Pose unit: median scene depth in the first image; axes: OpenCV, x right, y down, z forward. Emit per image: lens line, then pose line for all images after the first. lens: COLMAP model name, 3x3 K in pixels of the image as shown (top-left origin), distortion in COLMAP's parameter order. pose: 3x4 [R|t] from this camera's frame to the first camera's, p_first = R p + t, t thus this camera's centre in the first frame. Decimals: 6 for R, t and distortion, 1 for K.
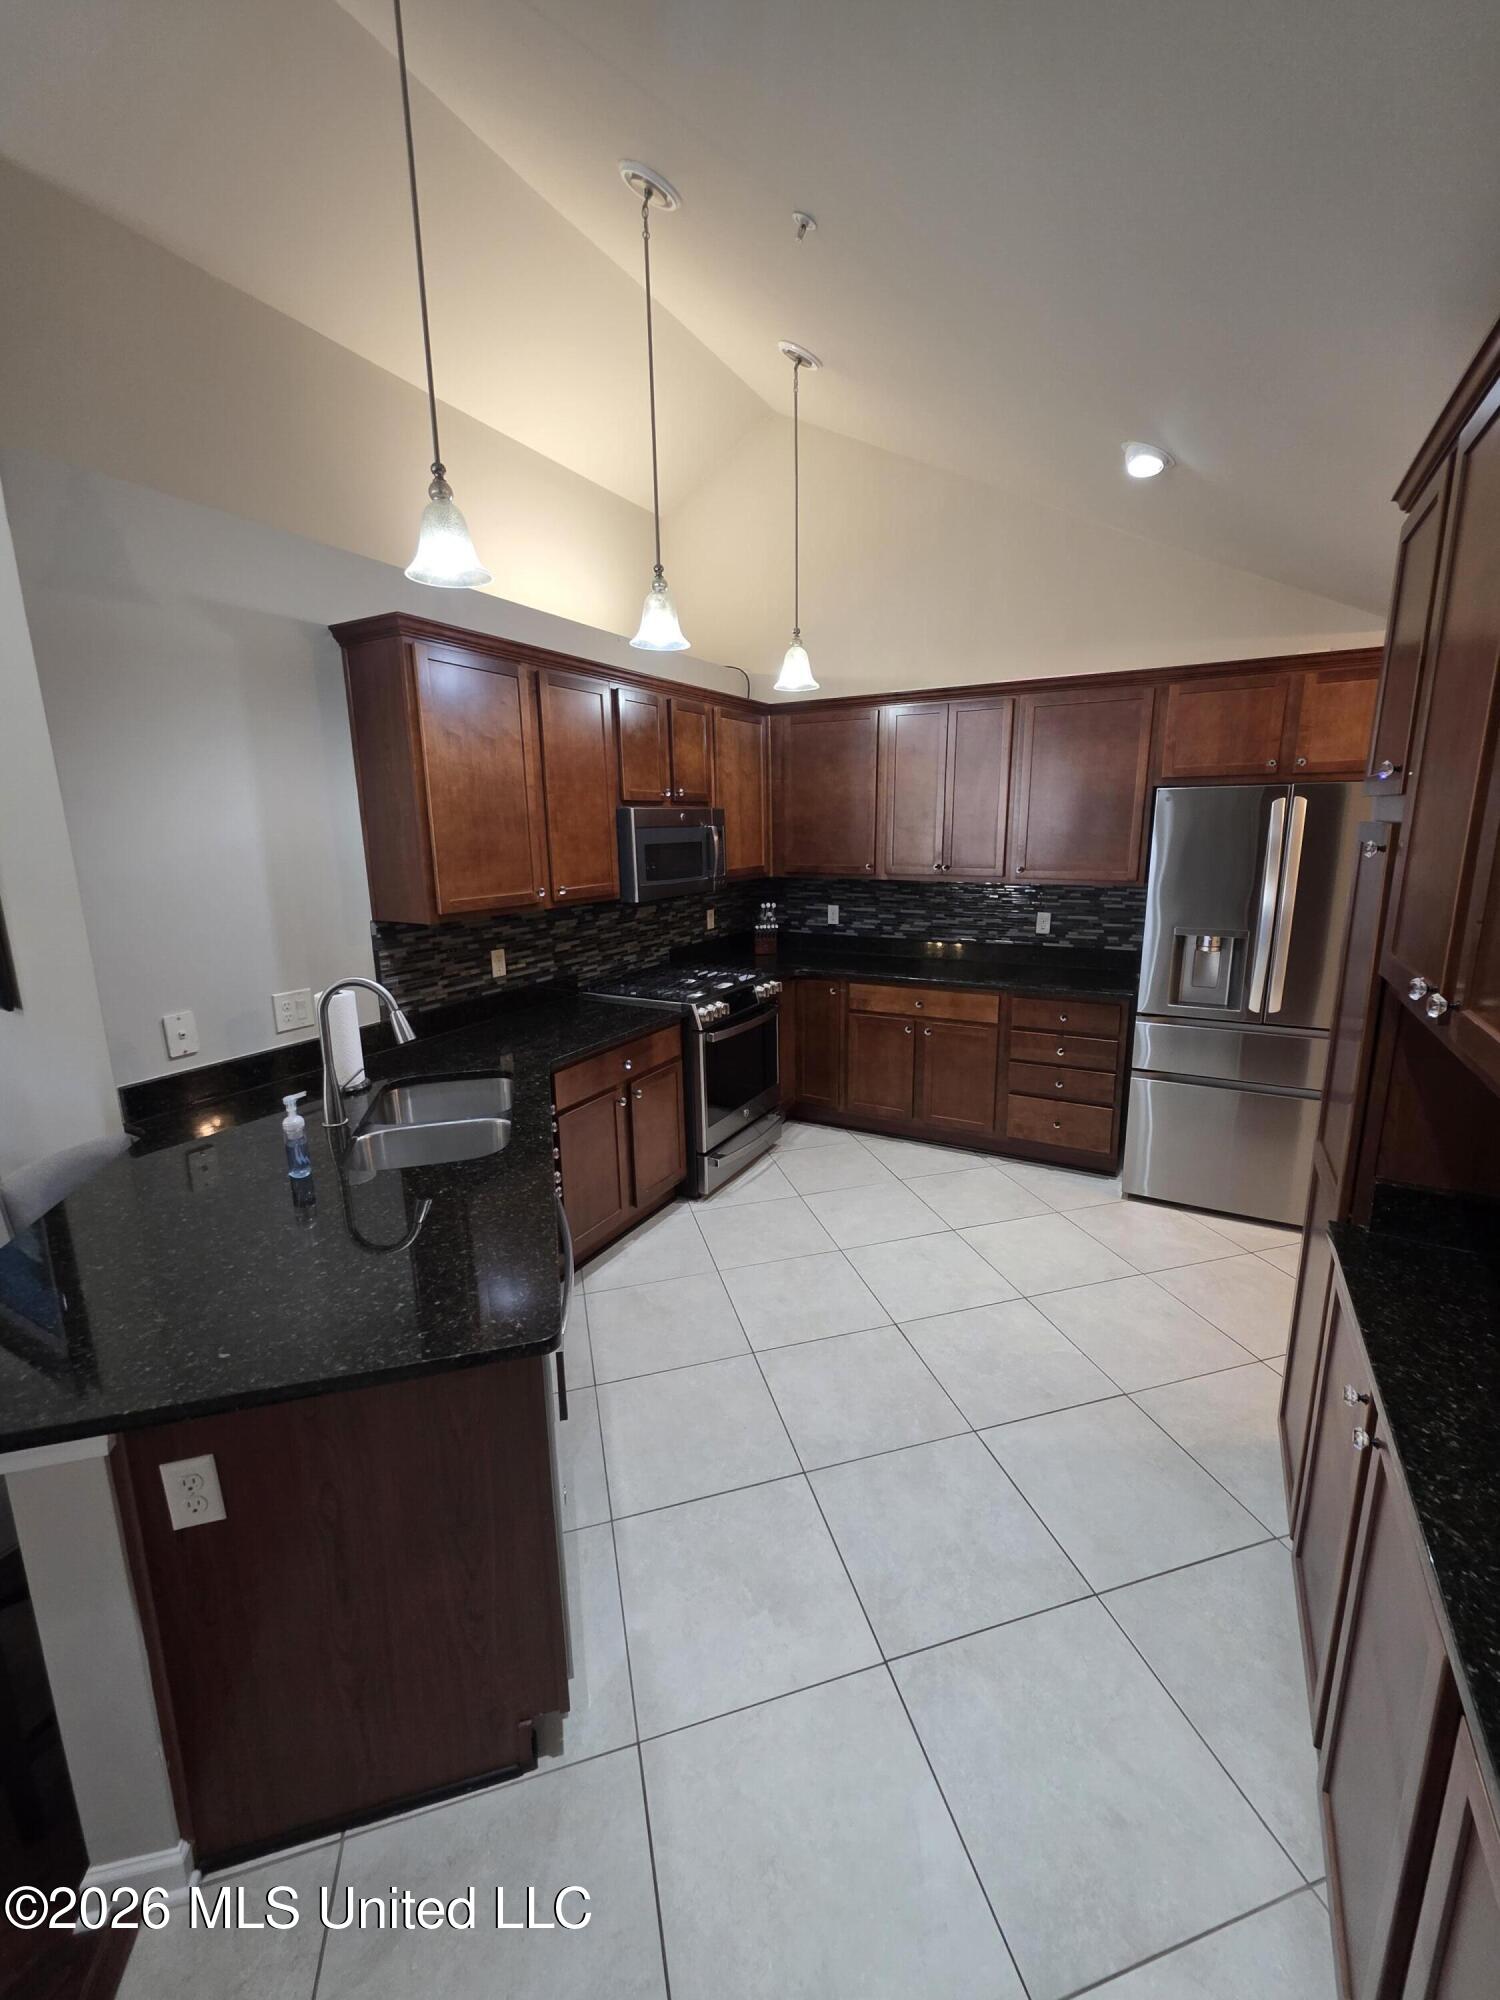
lens RADIAL K [[802.0, 0, 755.0], [0, 802.0, 993.5], [0, 0, 1]] dist [0.007874, -0.000392]
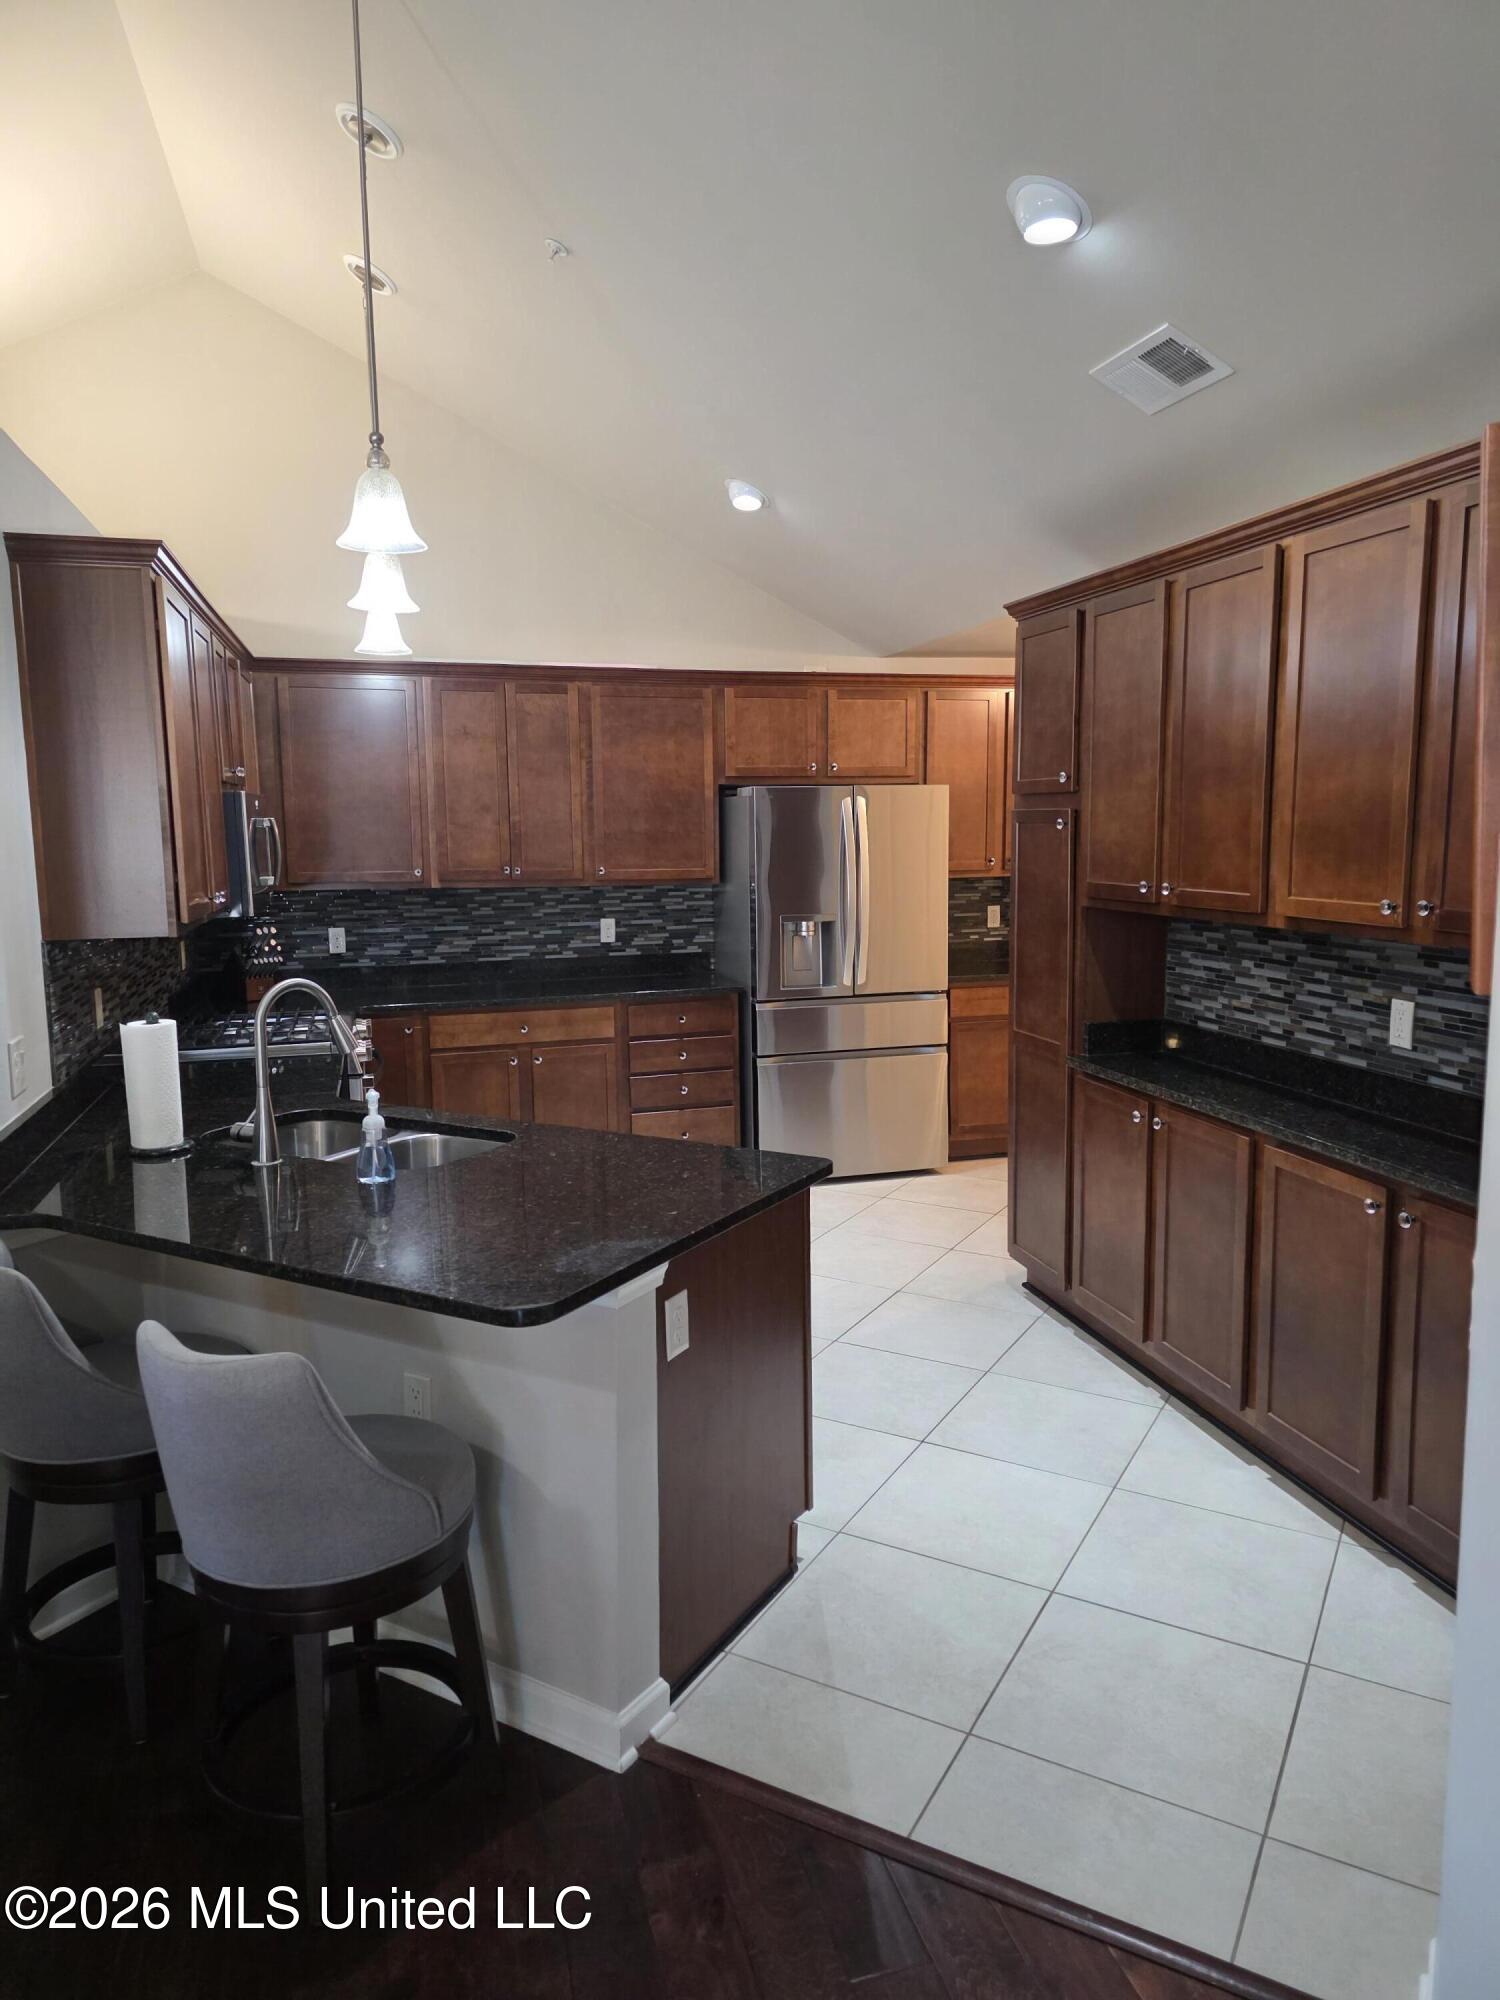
lens RADIAL K [[1345.1, 0, 742.8], [0, 1345.1, 1011.3], [0, 0, 1]] dist [0.062761, -0.002245]
pose [[0.717203, -0.091145, 0.690879, -0.643964], [0.146415, 0.988989, -0.021521, 0.062331], [-0.681310, 0.116590, 0.722650, -0.200683]]
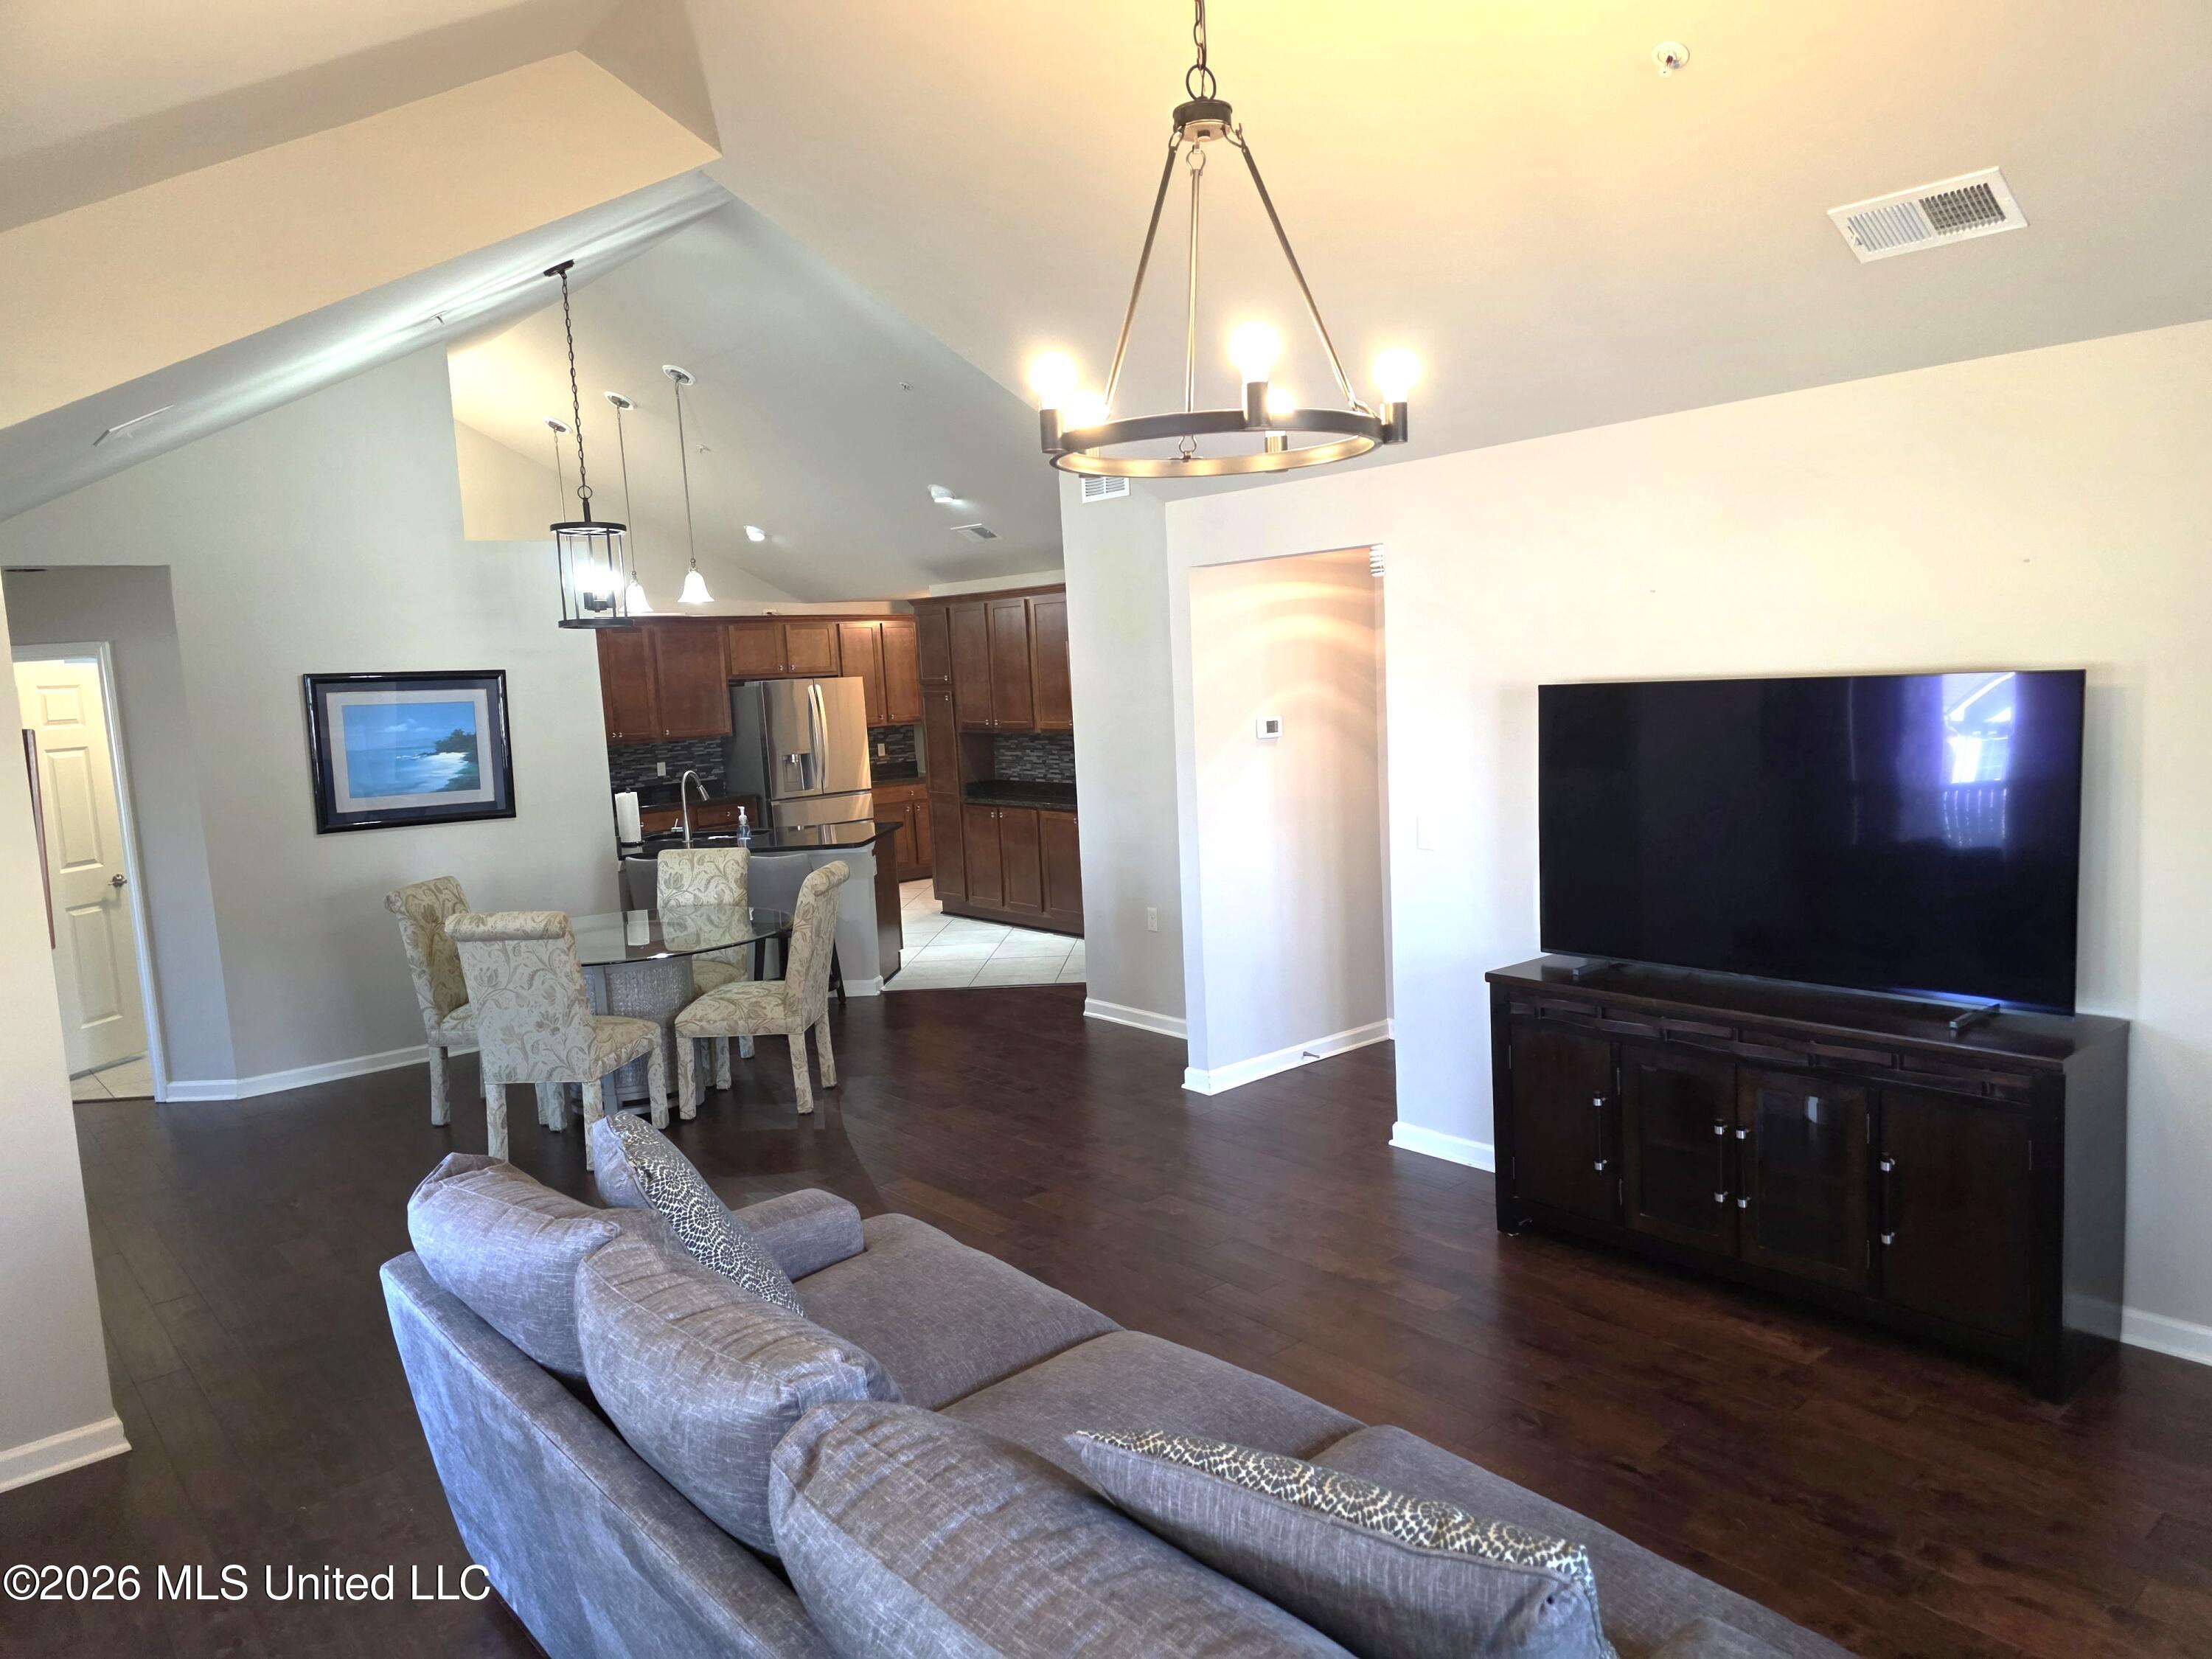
lens RADIAL K [[1480.0, 0, 1115.2], [0, 1480.0, 845.7], [0, 0, 1]] dist [0.033988, -0.003089]
pose [[0.346831, -0.113937, 0.930982, -2.140187], [0.233287, 0.971880, 0.032033, 0.176271], [-0.908452, 0.206076, 0.363658, -0.819353]]
